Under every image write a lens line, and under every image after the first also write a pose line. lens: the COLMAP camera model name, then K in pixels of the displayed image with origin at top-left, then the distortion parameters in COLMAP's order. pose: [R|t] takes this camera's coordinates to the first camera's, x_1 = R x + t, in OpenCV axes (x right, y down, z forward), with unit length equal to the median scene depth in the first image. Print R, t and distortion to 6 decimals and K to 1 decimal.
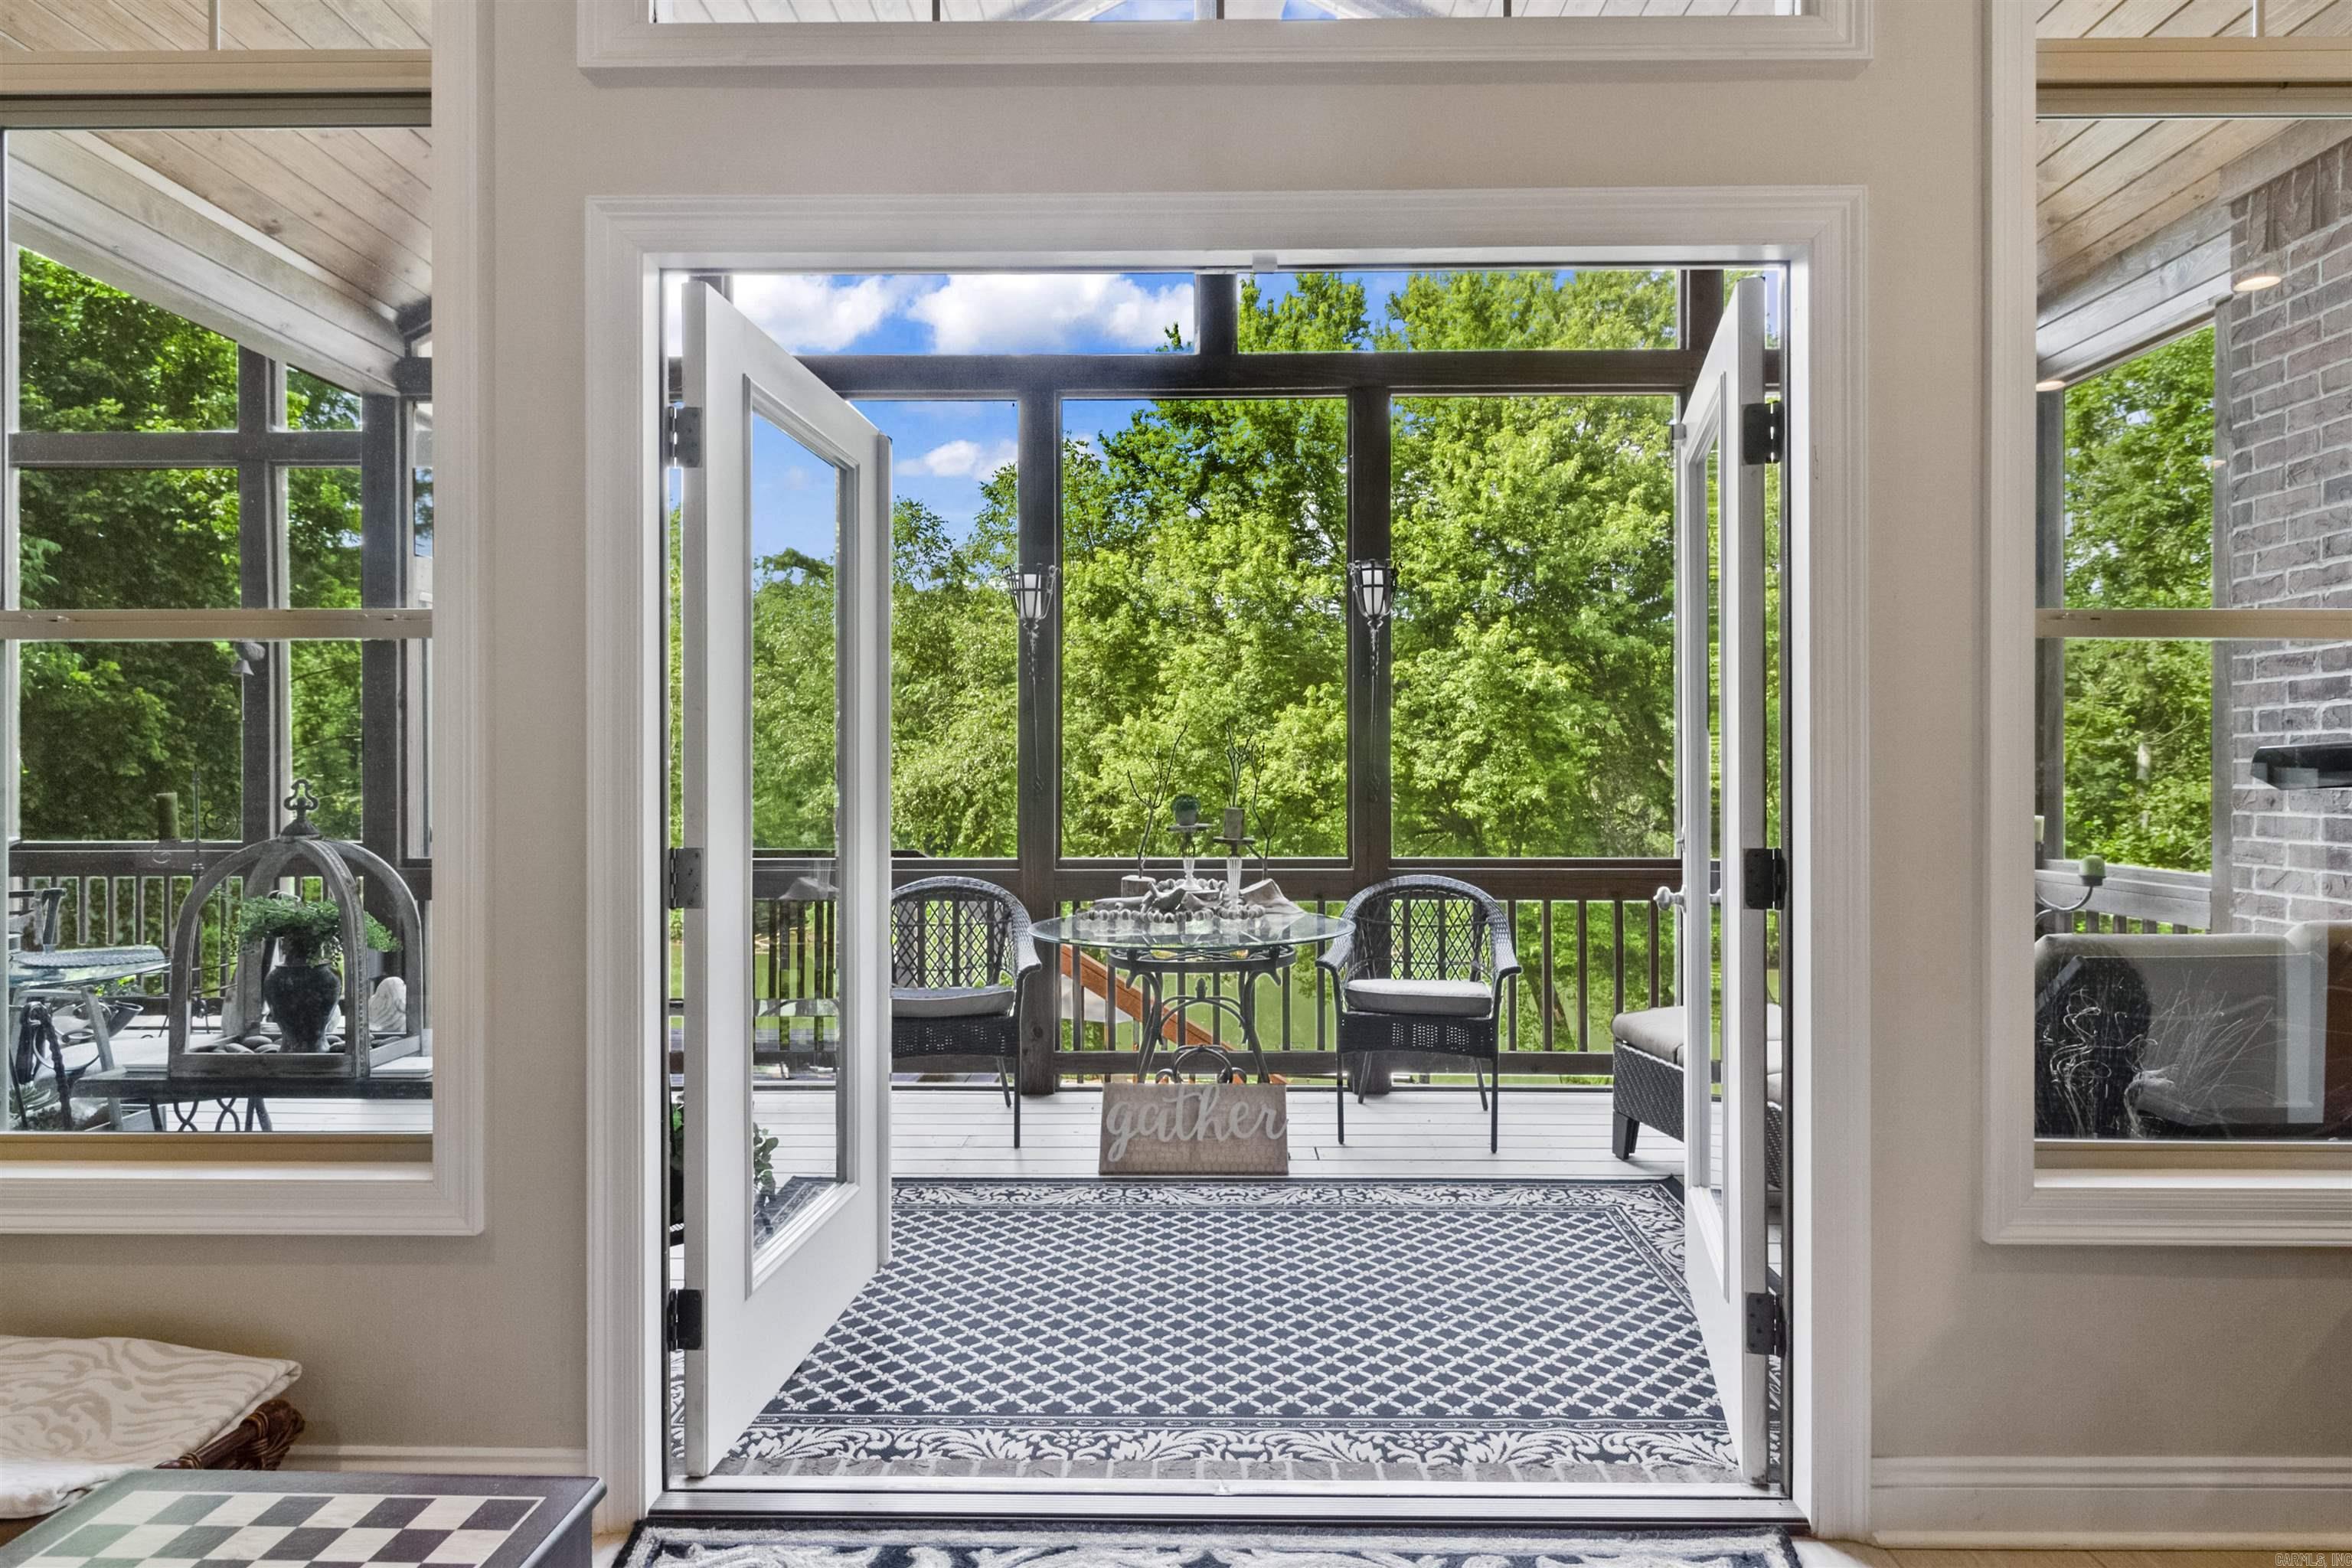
lens RADIAL K [[1257.4, 0, 1180.4], [0, 1257.4, 782.9], [0, 0, 1]] dist [0.004302, 0.000021]
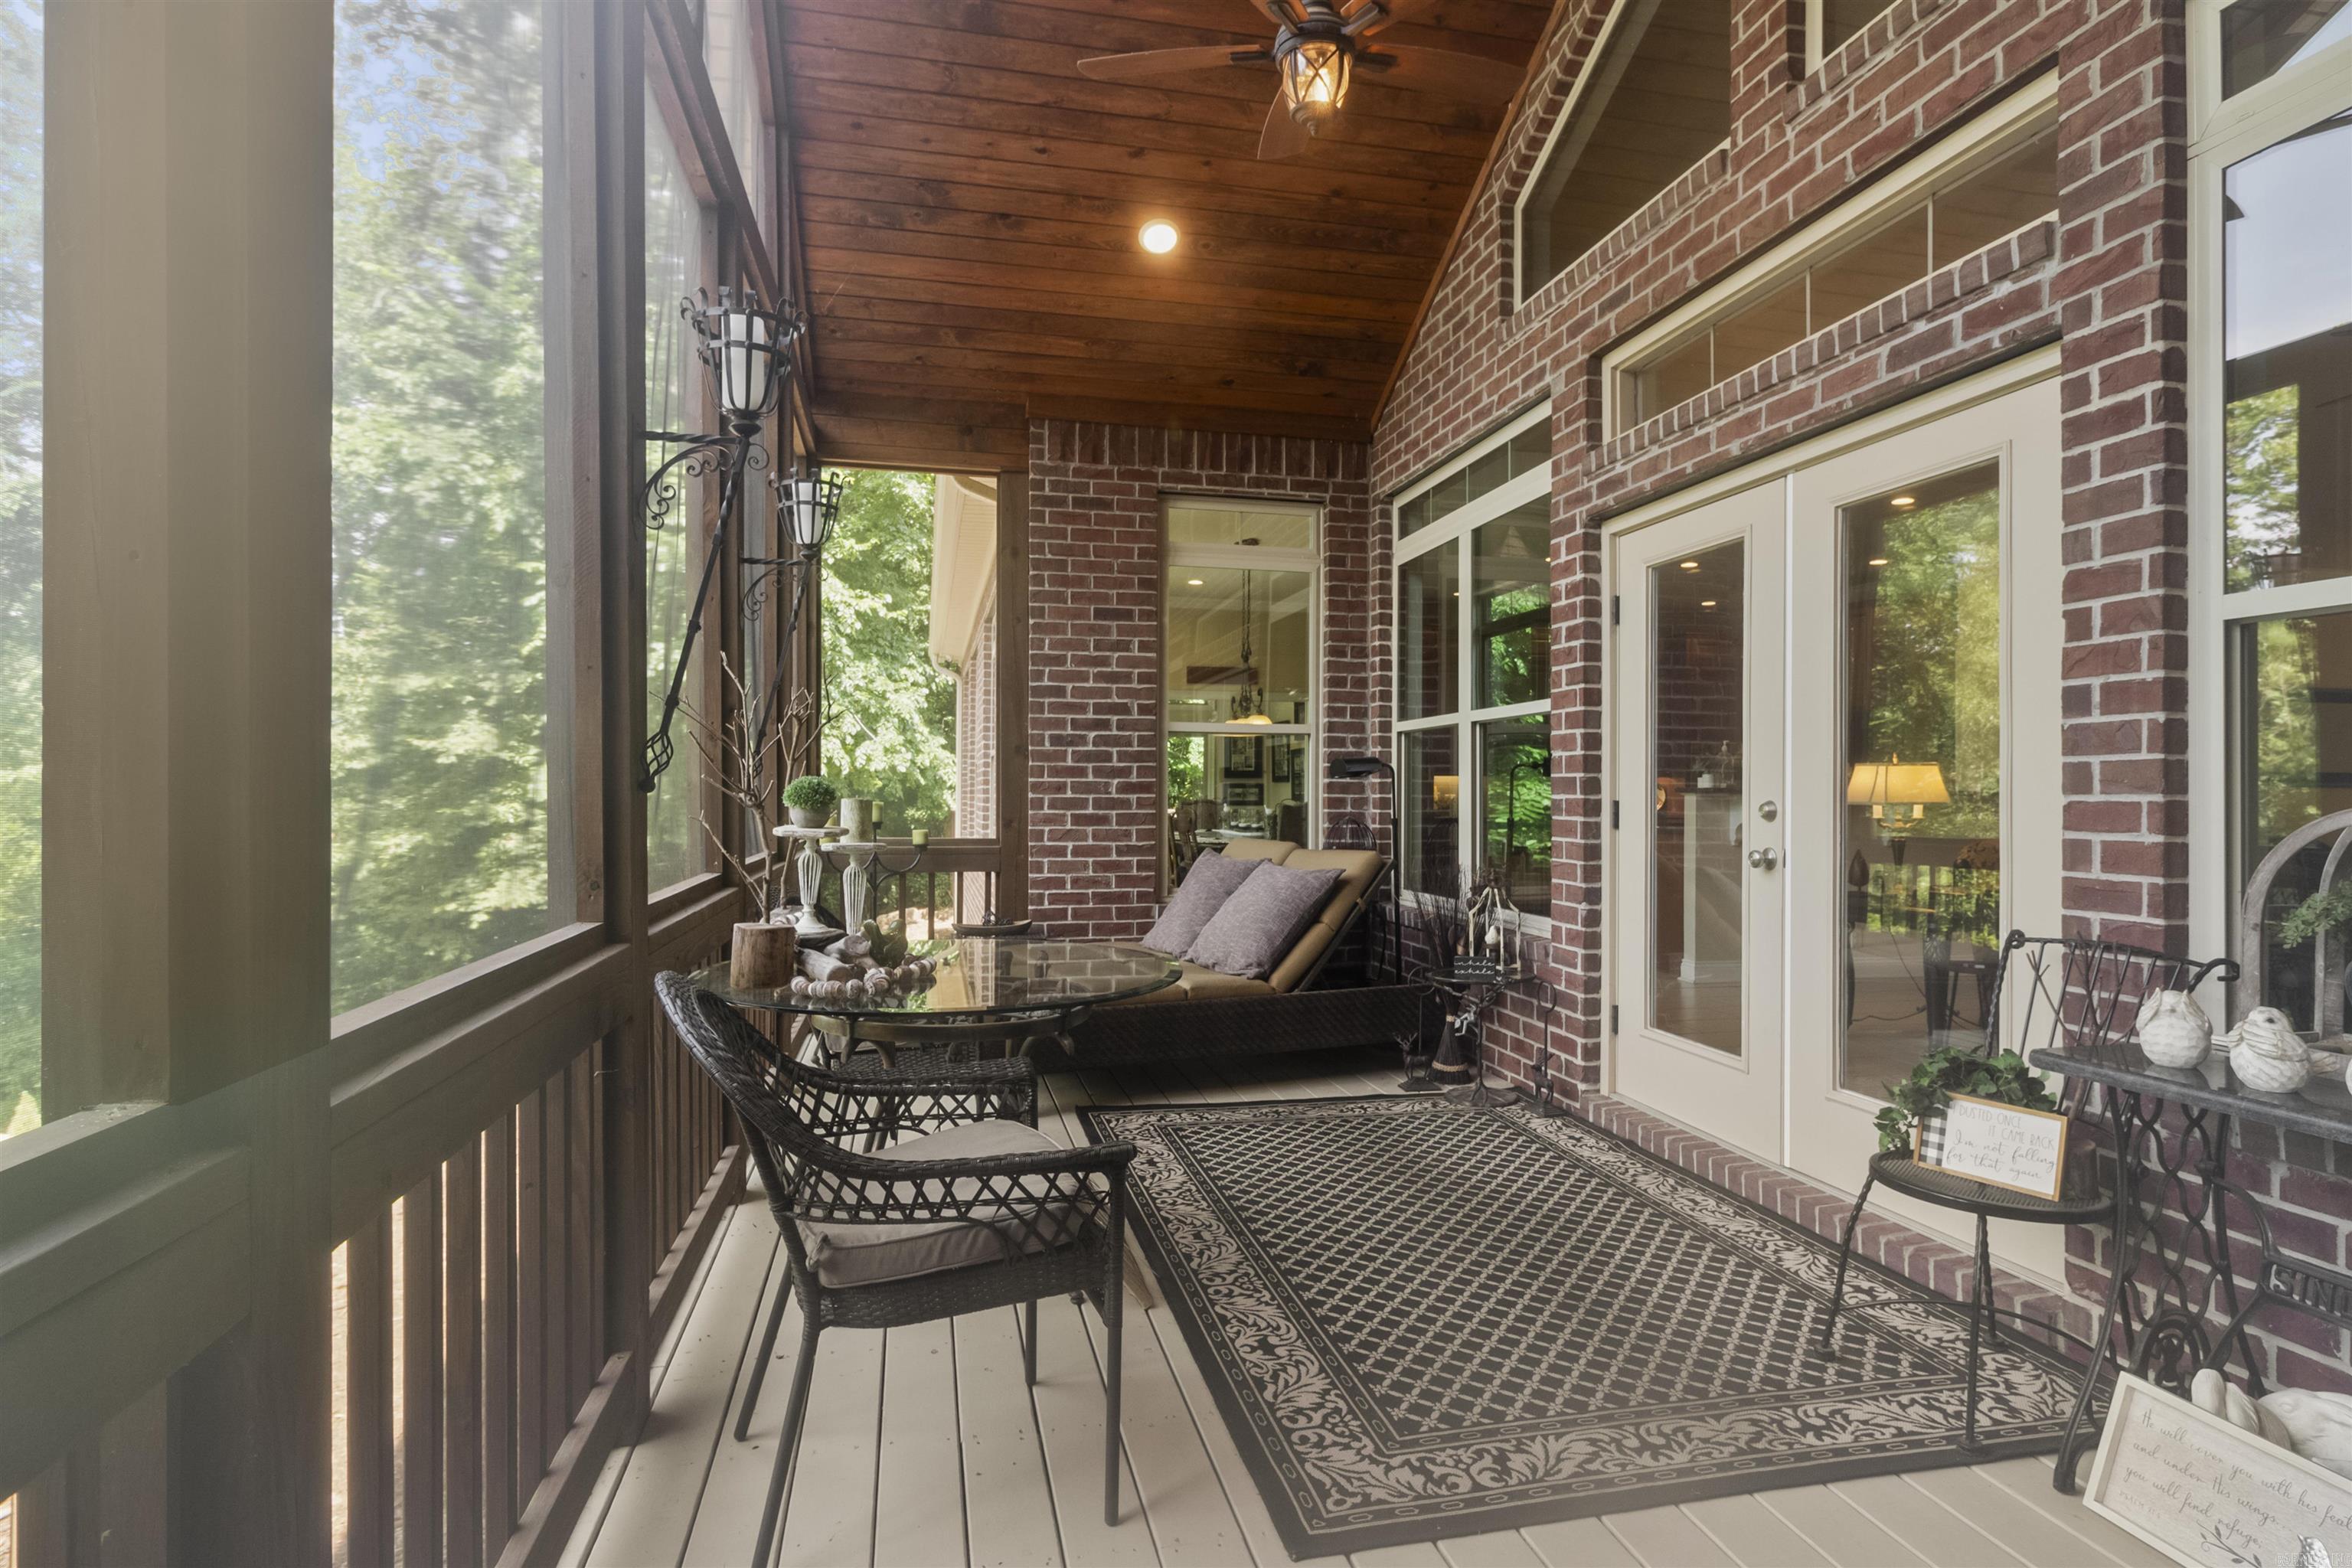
lens RADIAL K [[1257.4, 0, 1182.3], [0, 1257.4, 789.7], [0, 0, 1]] dist [0.004302, 0.000021]
pose [[-0.214584, -0.000076, 0.976706, -0.848293], [0.001808, 0.999998, 0.000475, 0.017142], [-0.976704, 0.001868, -0.214583, 1.253052]]
